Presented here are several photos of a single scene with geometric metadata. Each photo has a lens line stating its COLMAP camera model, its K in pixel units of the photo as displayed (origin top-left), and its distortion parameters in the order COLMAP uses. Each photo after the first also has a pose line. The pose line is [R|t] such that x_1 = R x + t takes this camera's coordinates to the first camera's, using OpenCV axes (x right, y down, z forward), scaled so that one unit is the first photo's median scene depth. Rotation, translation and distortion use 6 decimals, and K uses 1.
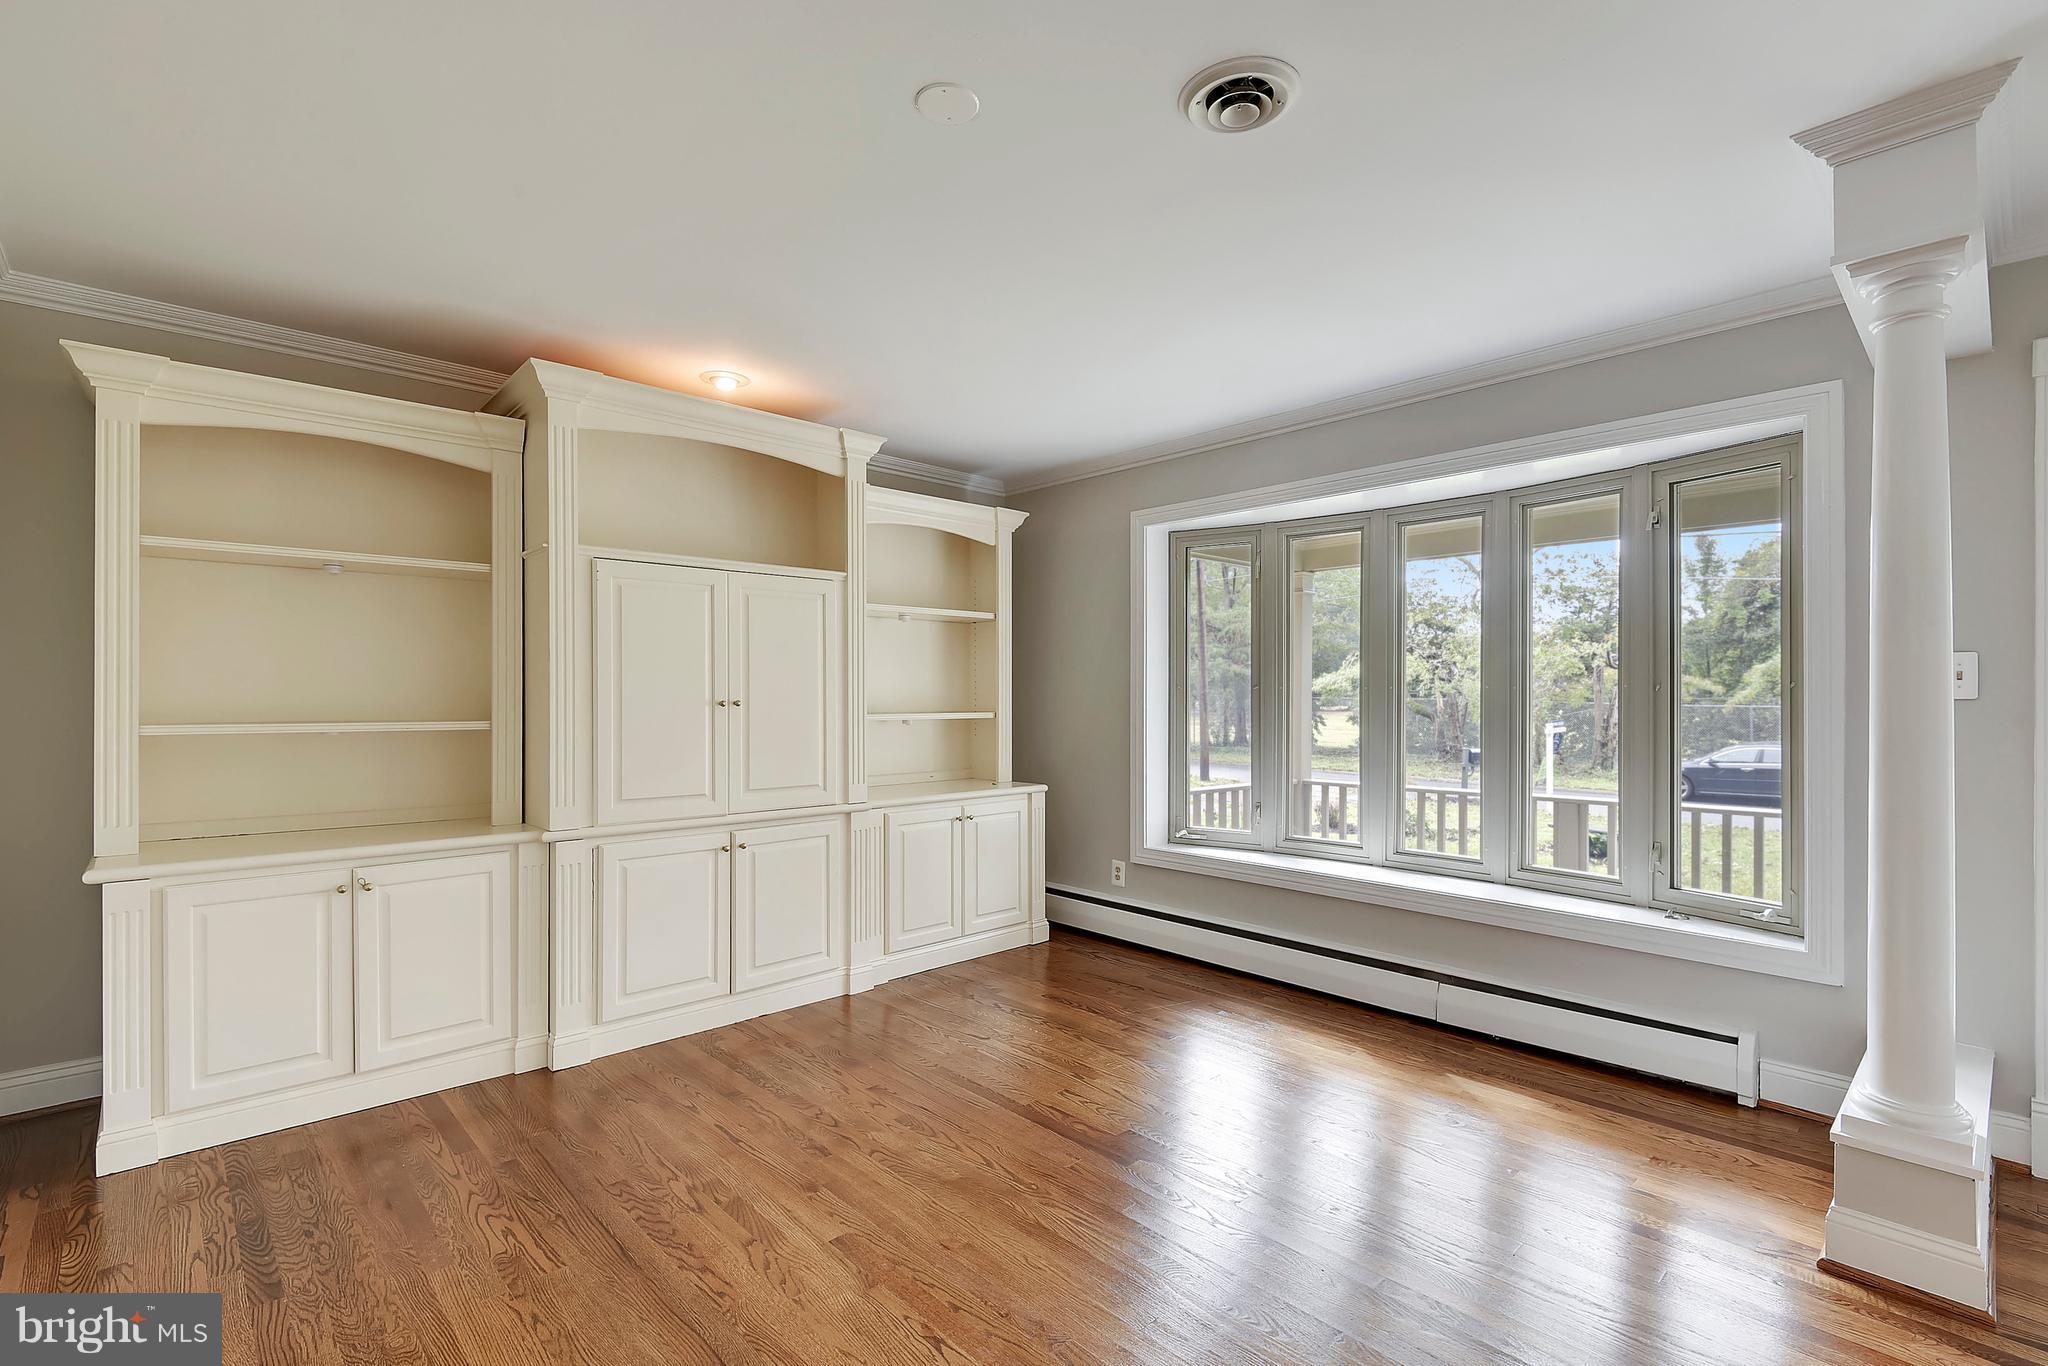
lens RADIAL K [[935.5, 0, 1023.7], [0, 935.5, 703.1], [0, 0, 1]] dist [0.004422, -0.002145]
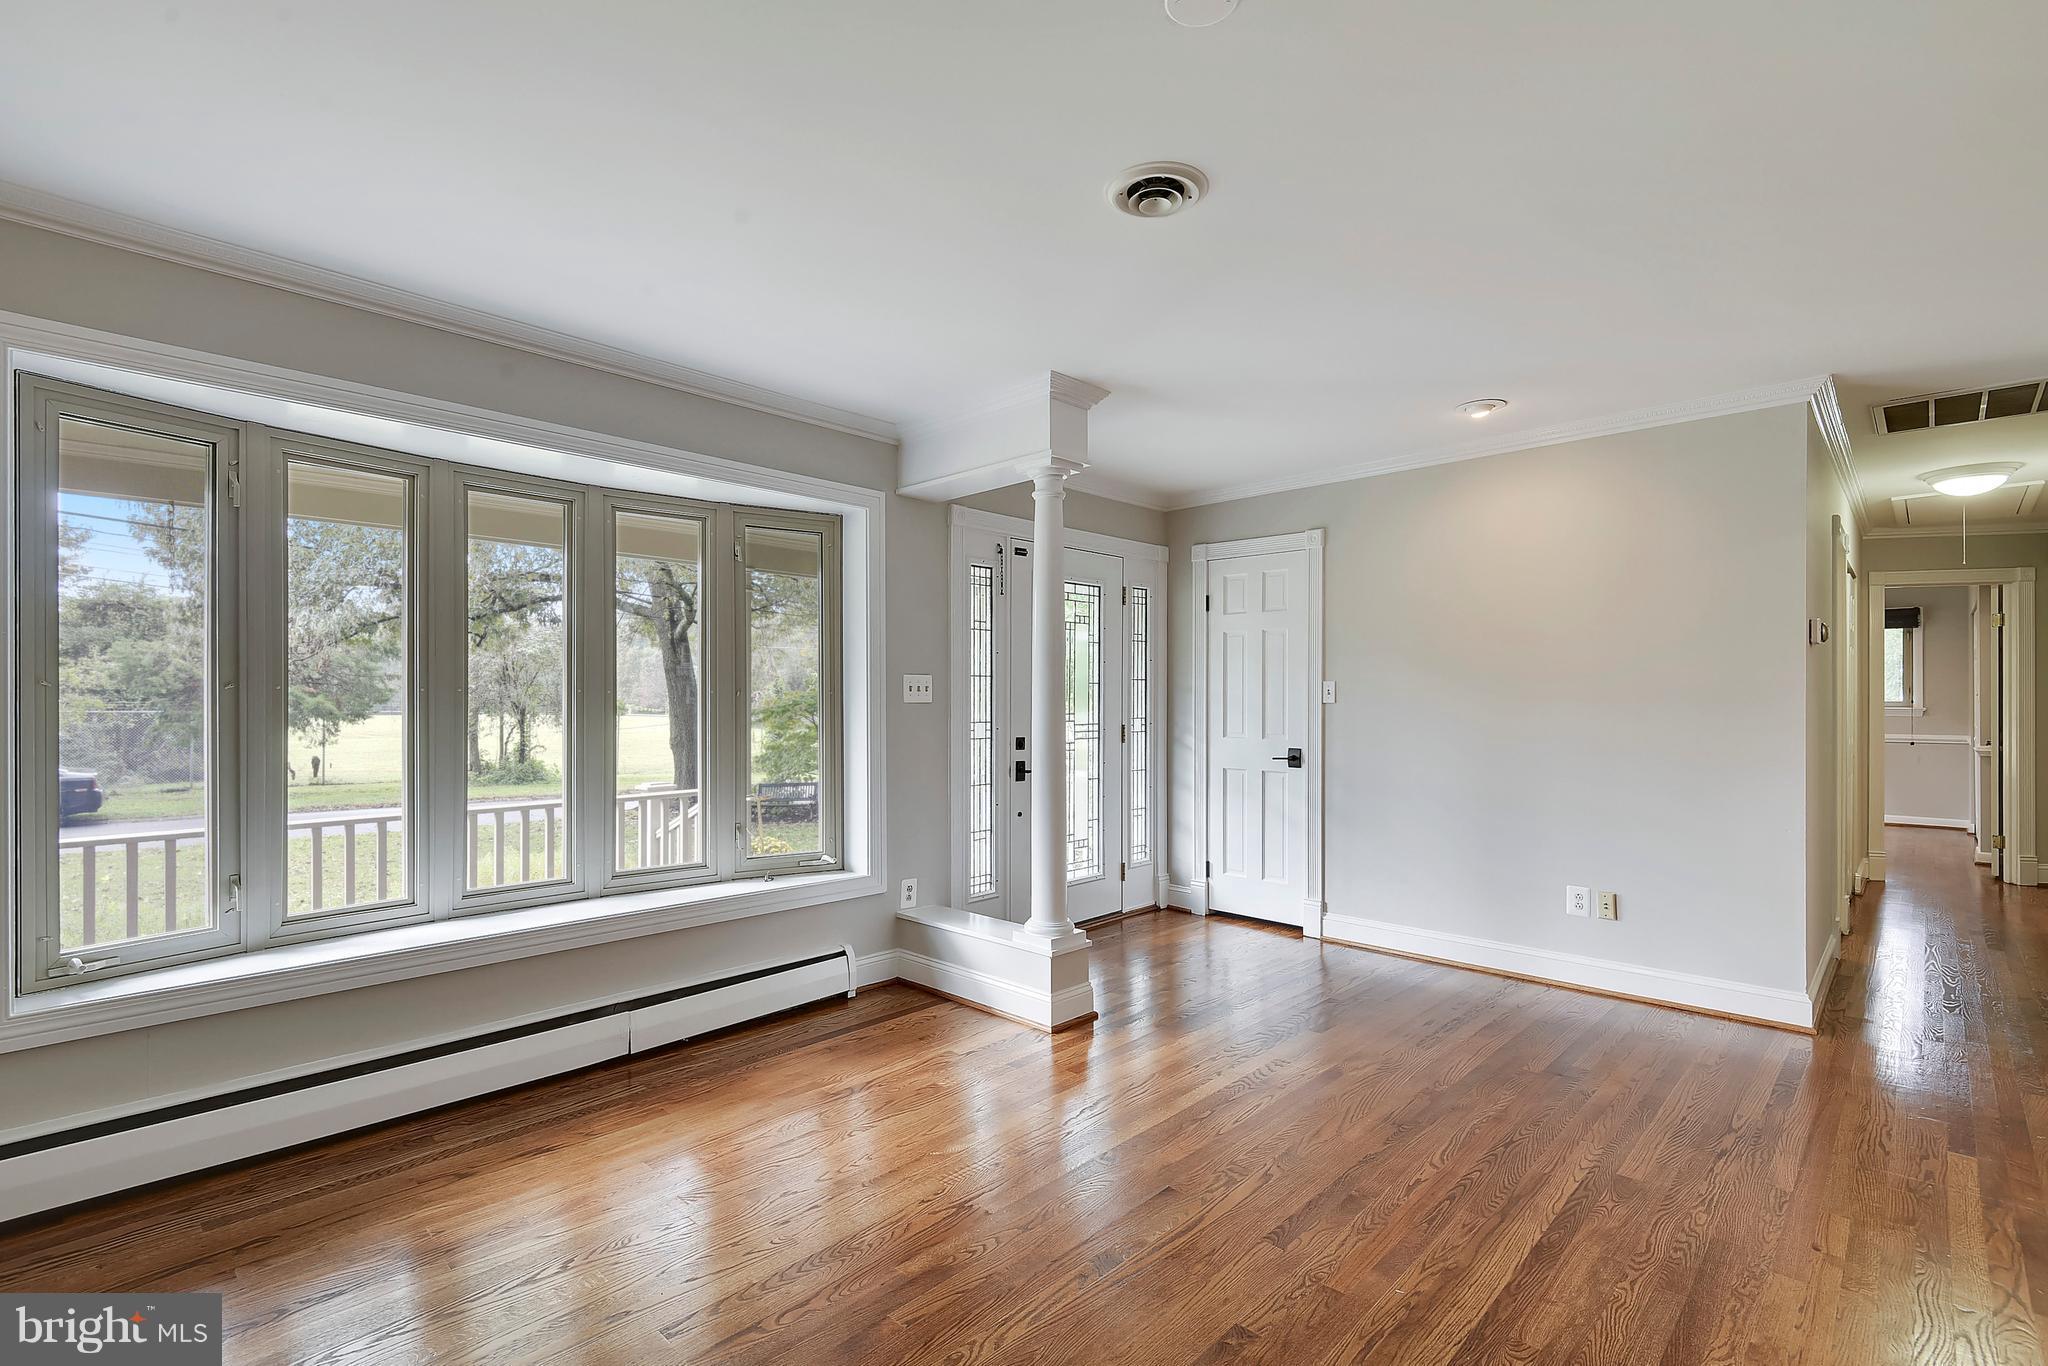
lens RADIAL K [[935.5, 0, 1029.7], [0, 935.5, 693.2], [0, 0, 1]] dist [0.004422, -0.002145]
pose [[-0.064986, 0.012503, 0.997808, -0.480082], [0.011349, 0.999866, -0.011790, 0.002038], [-0.997822, 0.010558, -0.065119, 0.634993]]
